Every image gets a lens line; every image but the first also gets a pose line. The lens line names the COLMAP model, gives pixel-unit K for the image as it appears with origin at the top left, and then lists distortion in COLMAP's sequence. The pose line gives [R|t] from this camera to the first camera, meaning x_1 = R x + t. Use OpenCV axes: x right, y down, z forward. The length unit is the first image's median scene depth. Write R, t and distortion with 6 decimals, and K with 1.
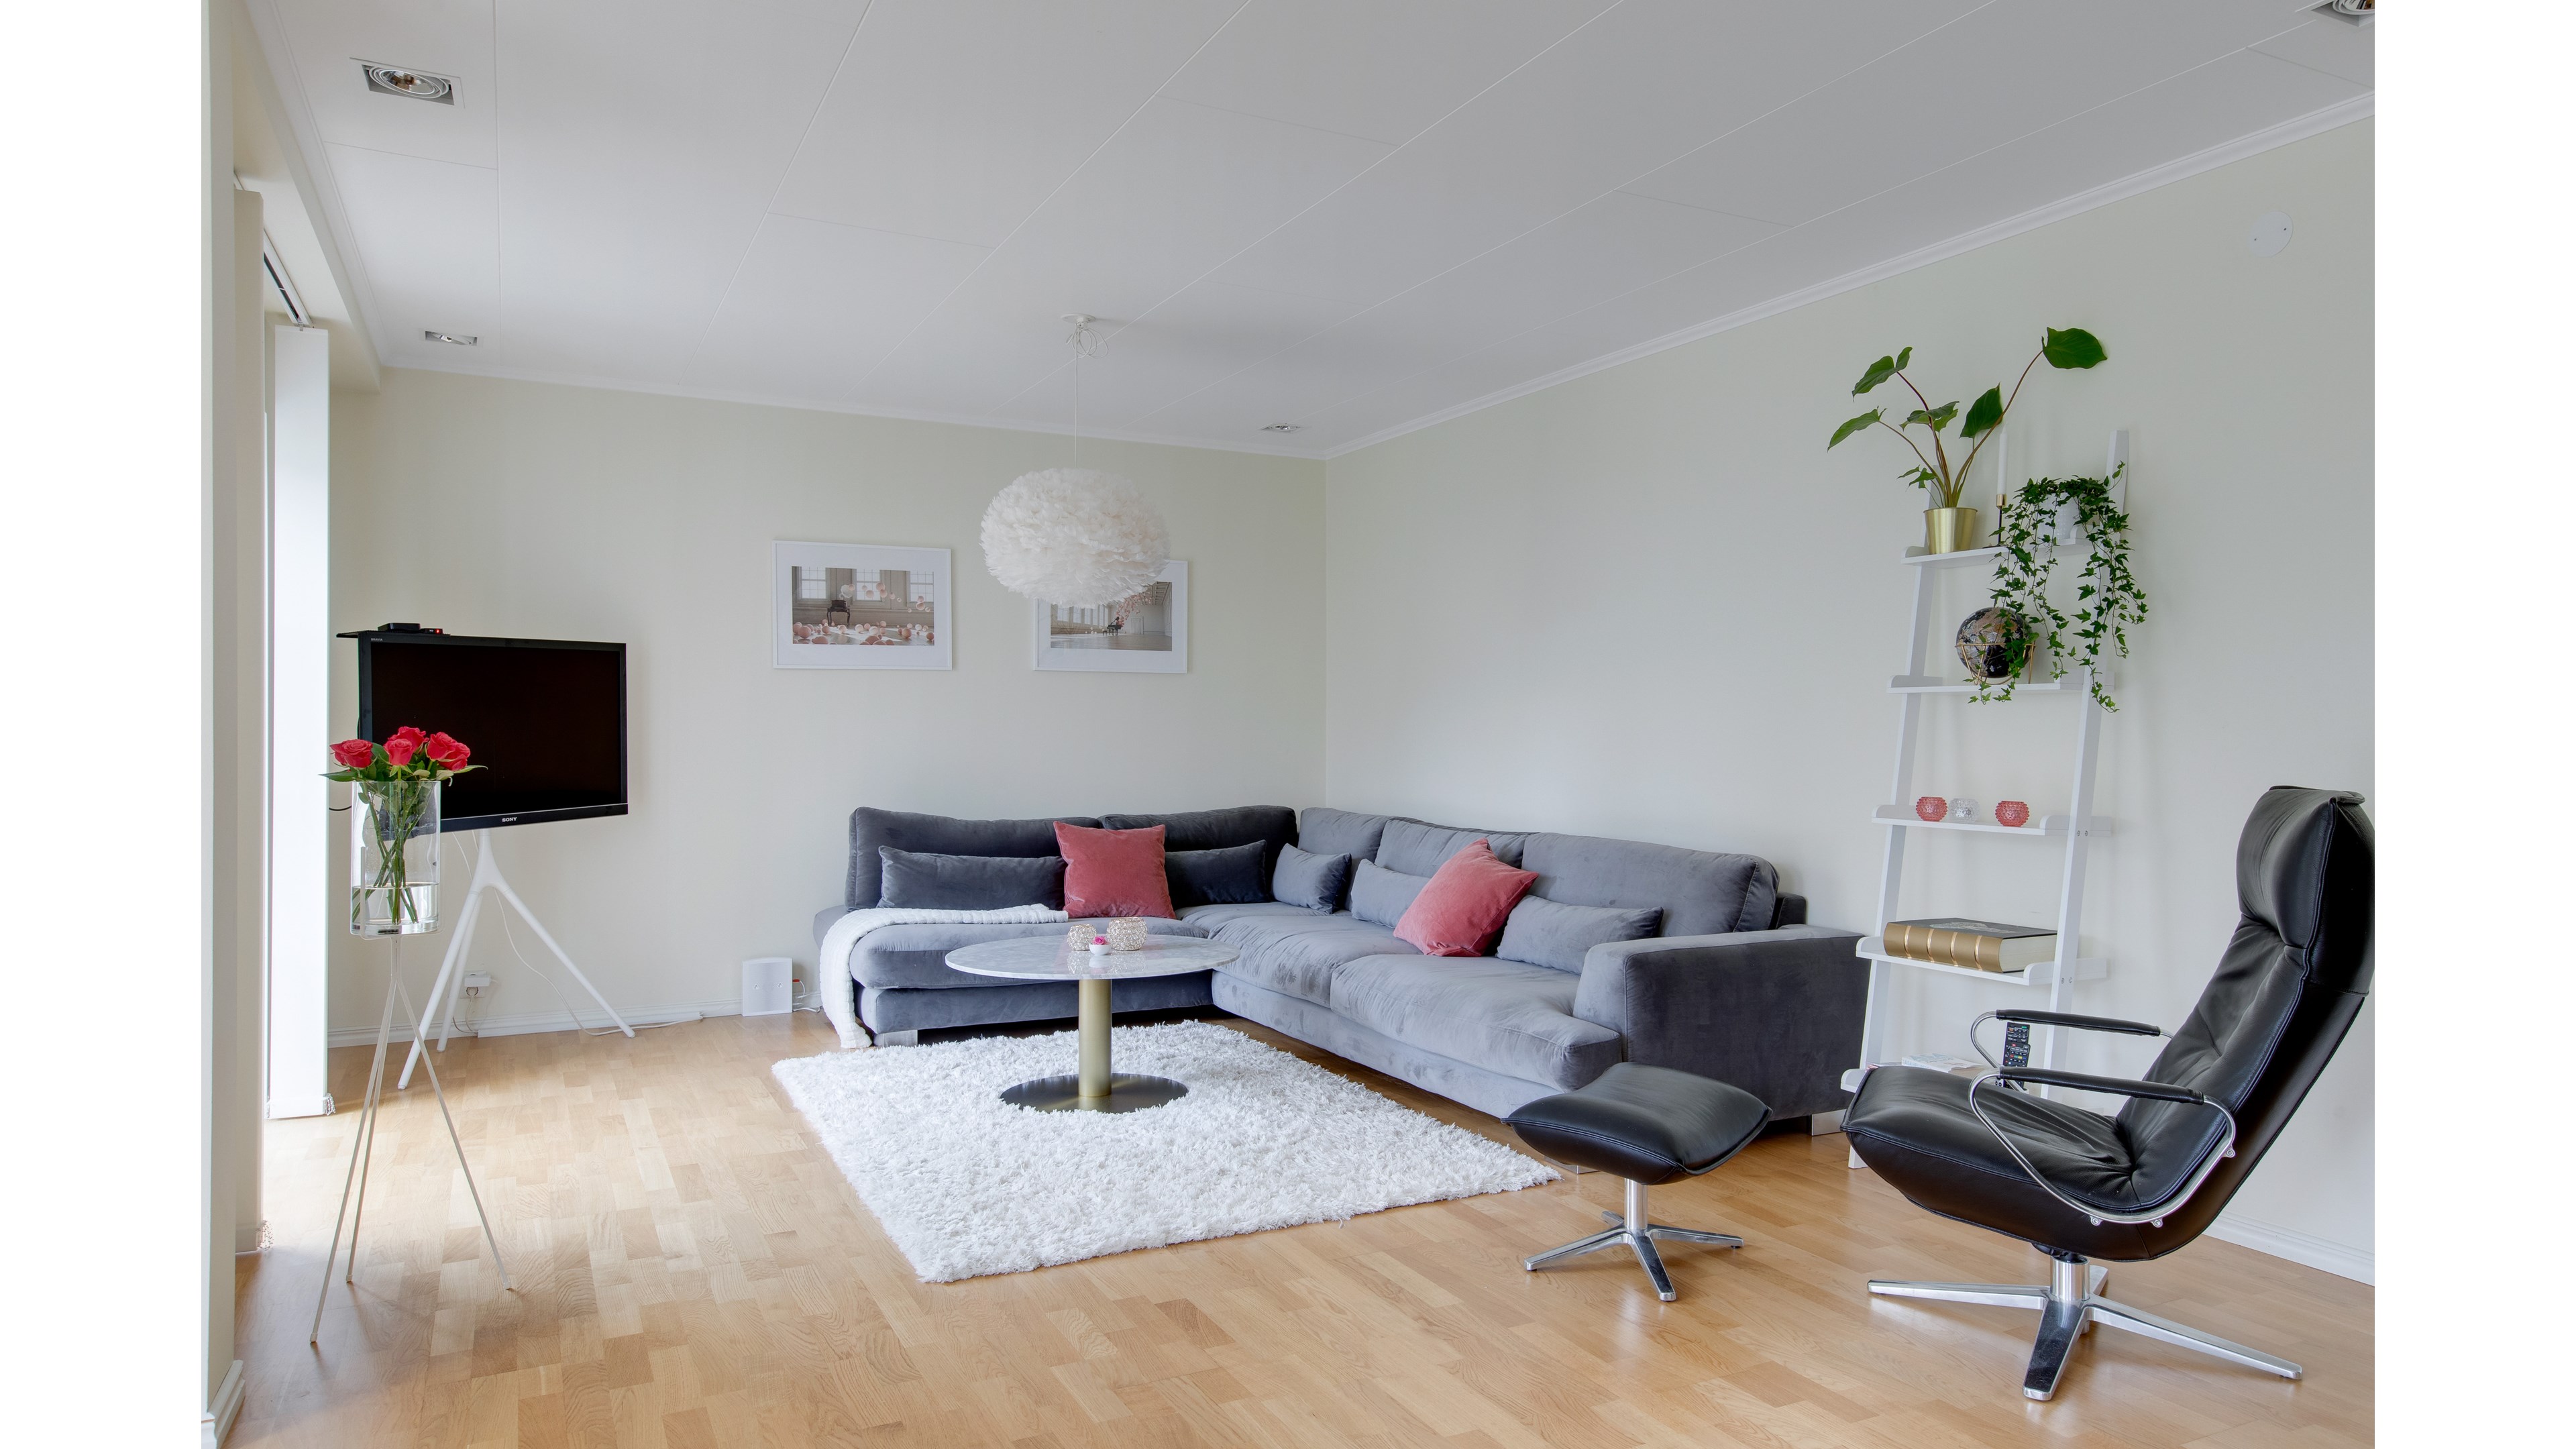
lens RADIAL K [[1458.8, 0, 1288.0], [0, 1458.8, 724.5], [0, 0, 1]] dist [0.000649, -0.000046]
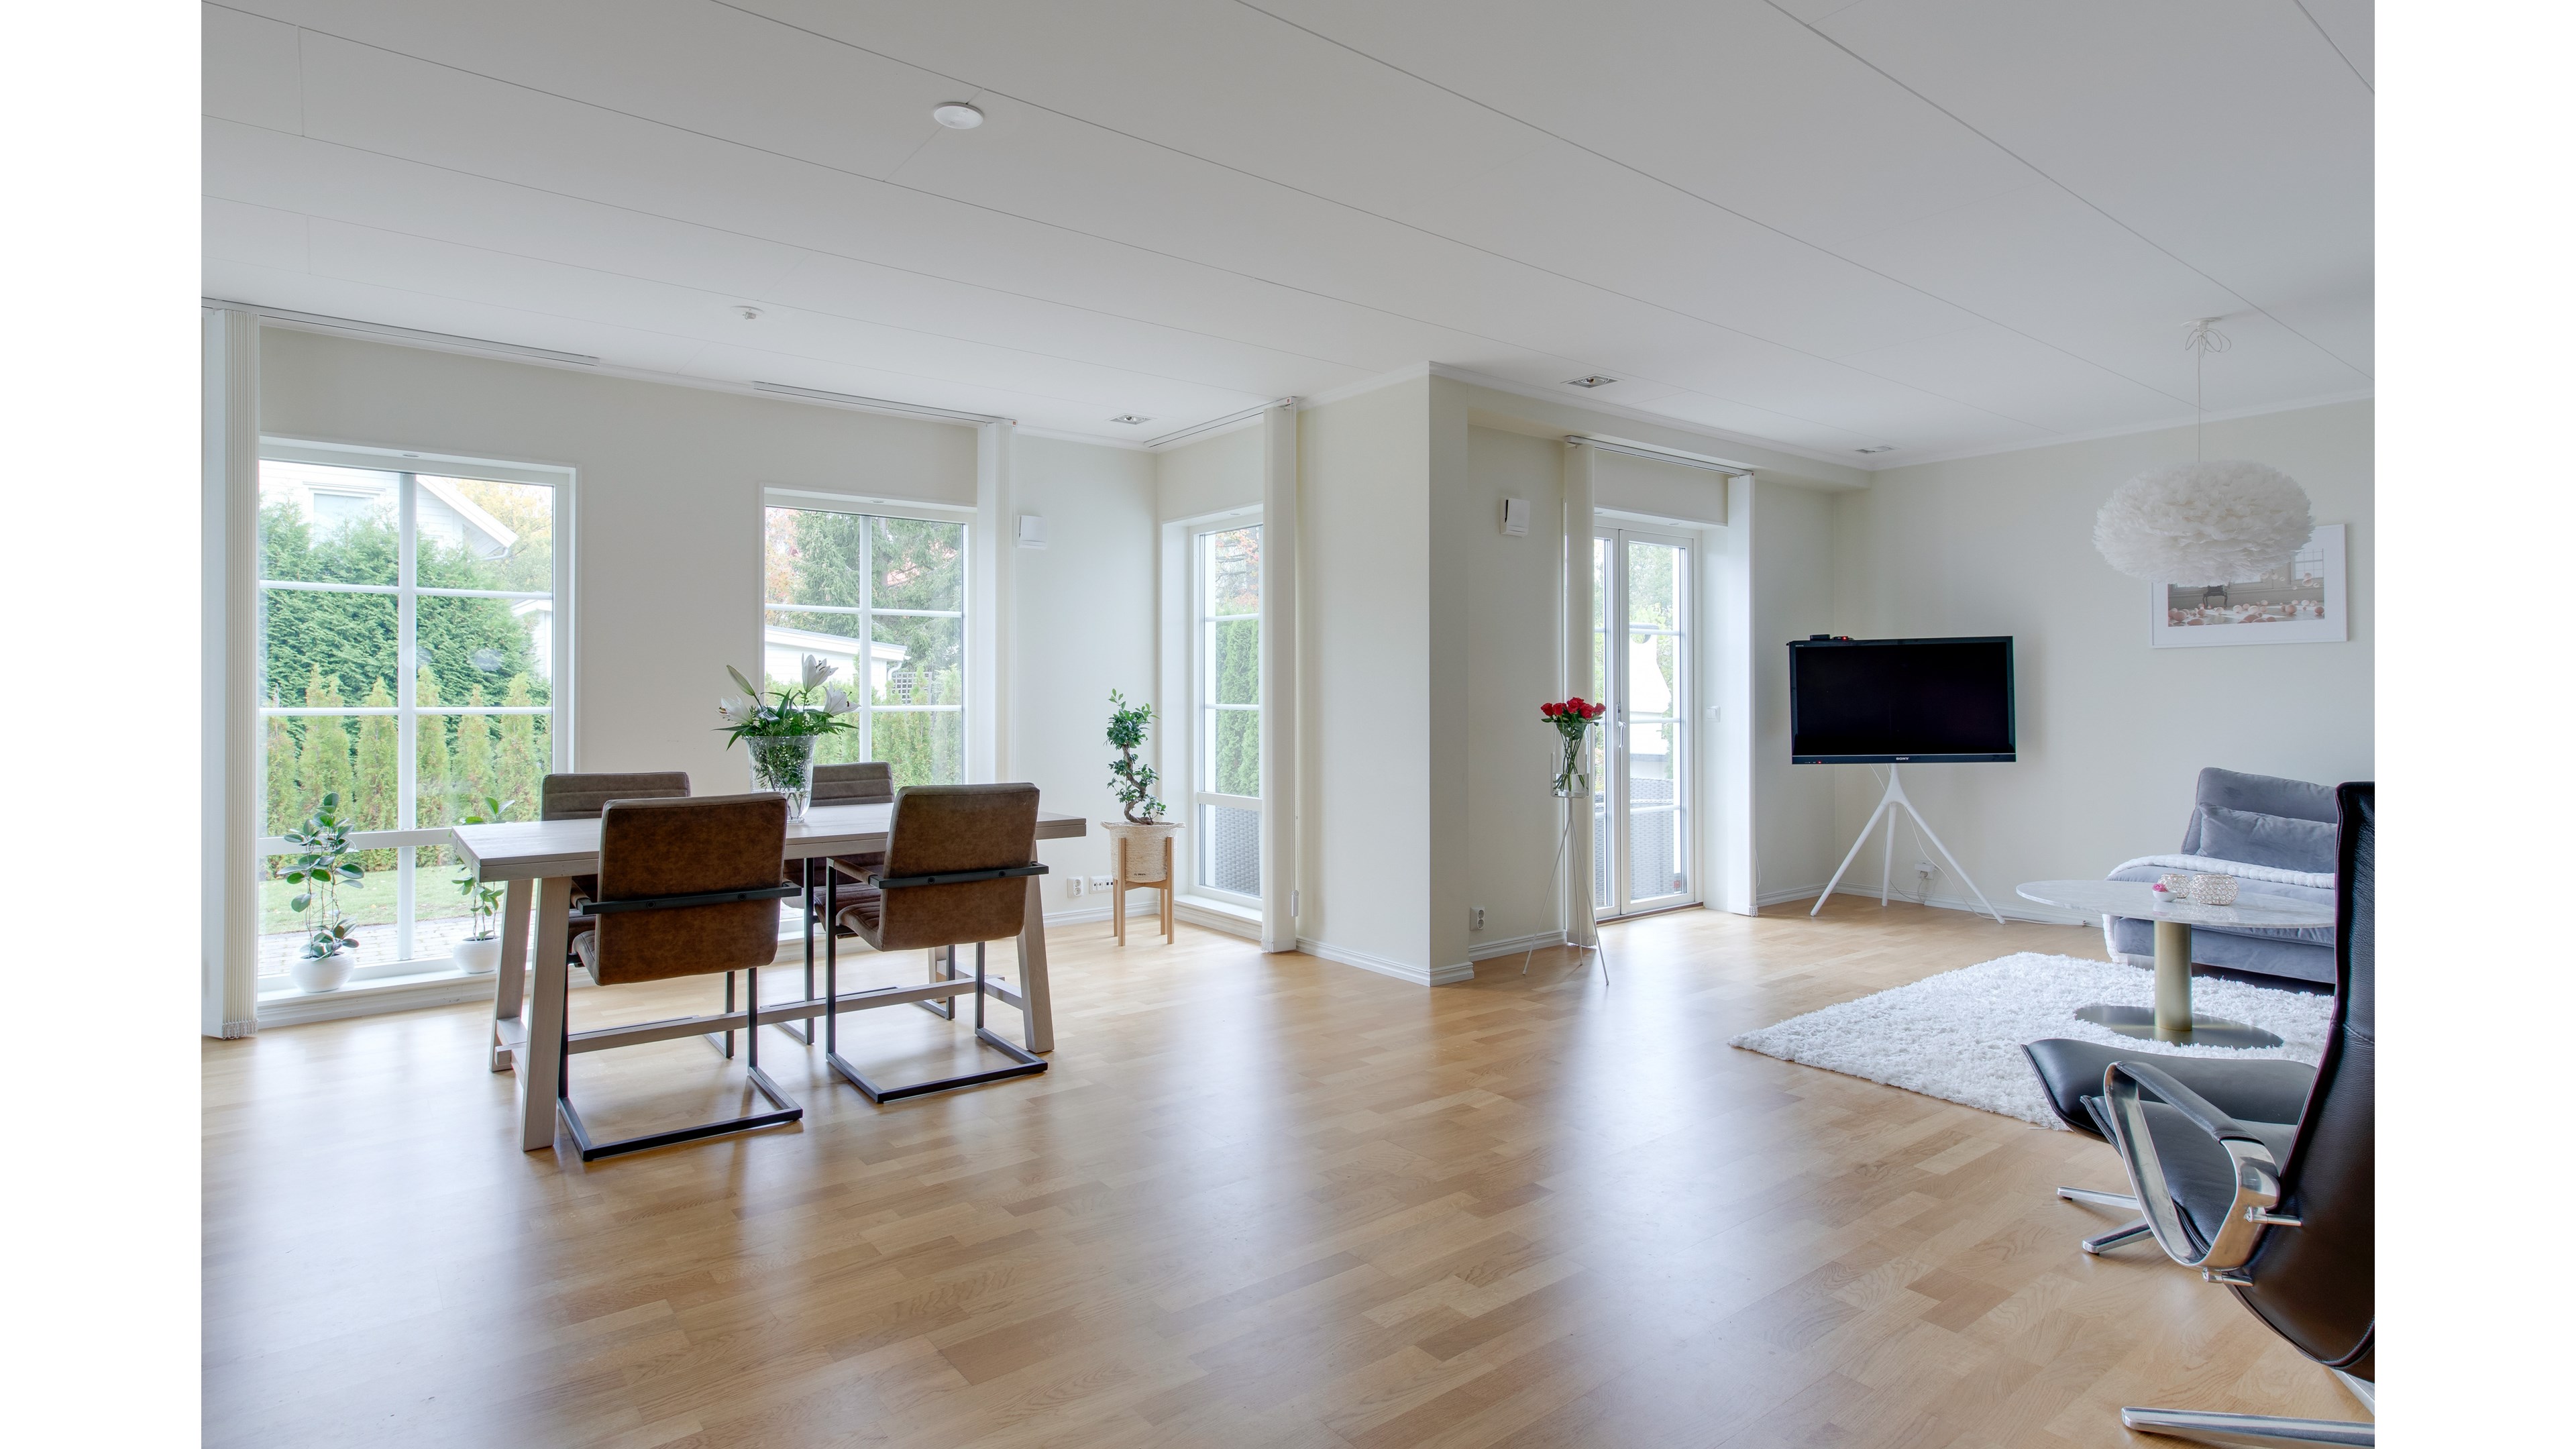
lens RADIAL K [[1150.2, 0, 1277.9], [0, 1150.2, 691.7], [0, 0, 1]] dist [-0.061420, -0.000022]
pose [[0.153508, -0.007147, -0.988122, 0.452261], [0.002074, 0.999974, -0.006911, 0.002005], [0.988145, -0.000988, 0.153518, 0.155463]]
